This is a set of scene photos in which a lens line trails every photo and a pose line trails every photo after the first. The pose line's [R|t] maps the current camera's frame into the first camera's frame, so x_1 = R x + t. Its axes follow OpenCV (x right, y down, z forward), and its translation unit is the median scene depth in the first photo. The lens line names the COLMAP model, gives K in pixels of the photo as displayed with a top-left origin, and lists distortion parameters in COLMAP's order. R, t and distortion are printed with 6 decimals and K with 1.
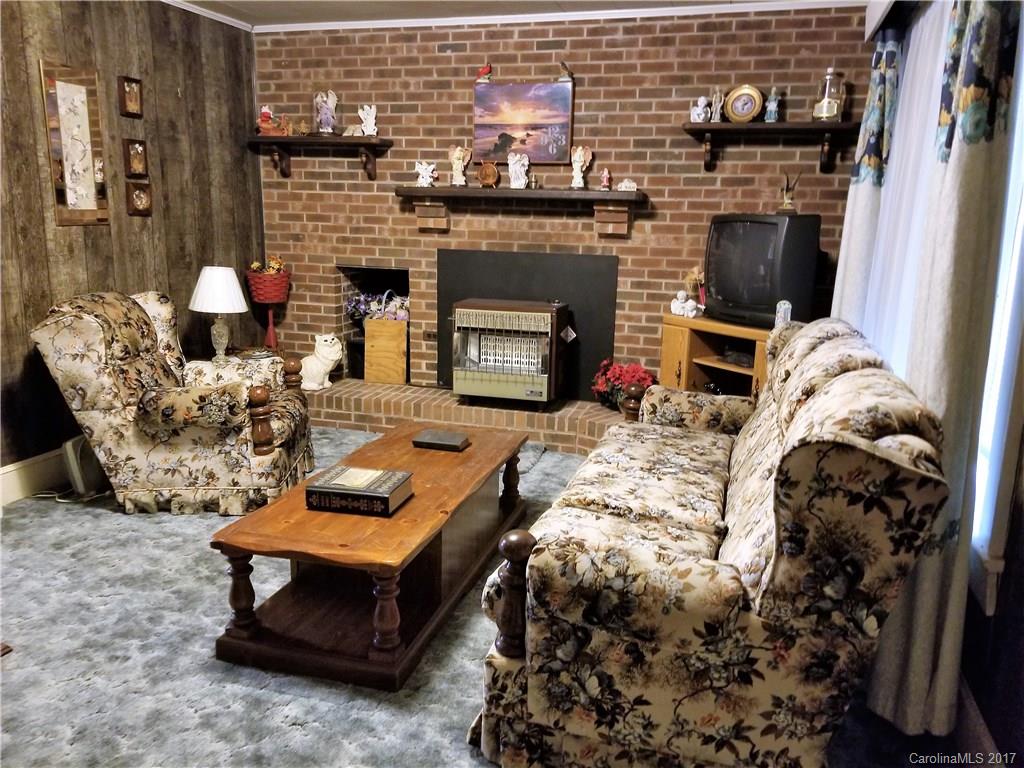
lens RADIAL K [[798.1, 0, 513.8], [0, 798.1, 388.4], [0, 0, 1]] dist [0.013102, -0.049887]
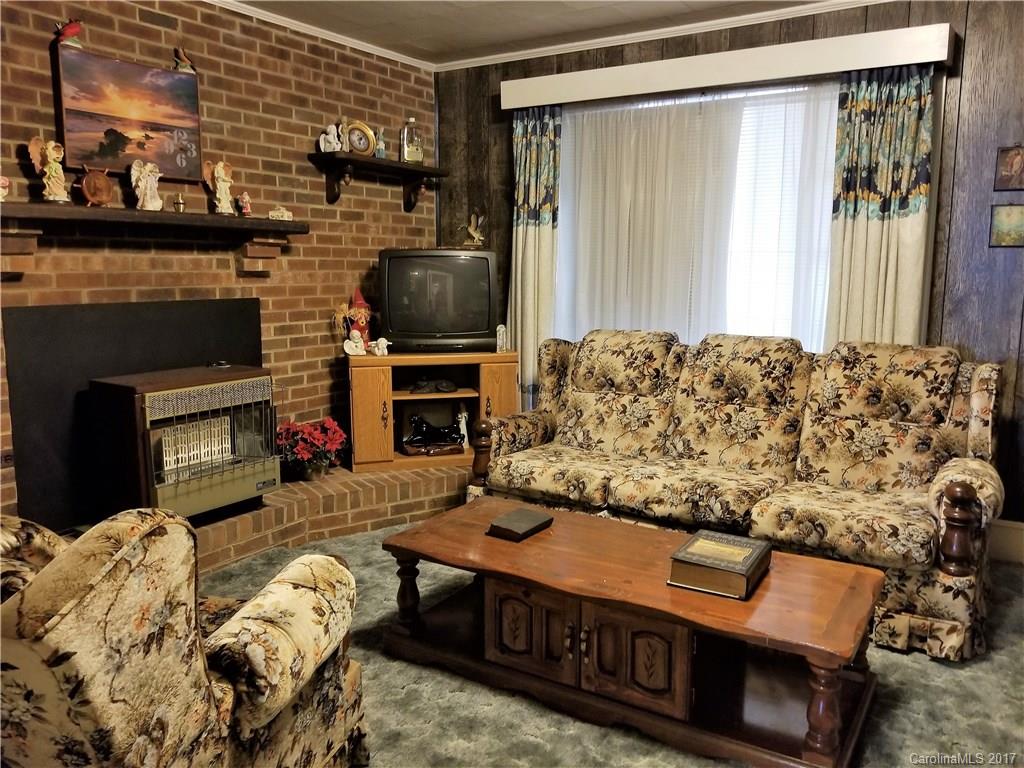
lens RADIAL K [[798.1, 0, 516.0], [0, 798.1, 383.1], [0, 0, 1]] dist [0.013102, -0.049887]
pose [[0.283791, -0.159352, 0.945552, -0.598342], [0.199661, 0.974301, 0.104272, -0.115067], [-0.937869, 0.159198, 0.308315, 0.517547]]
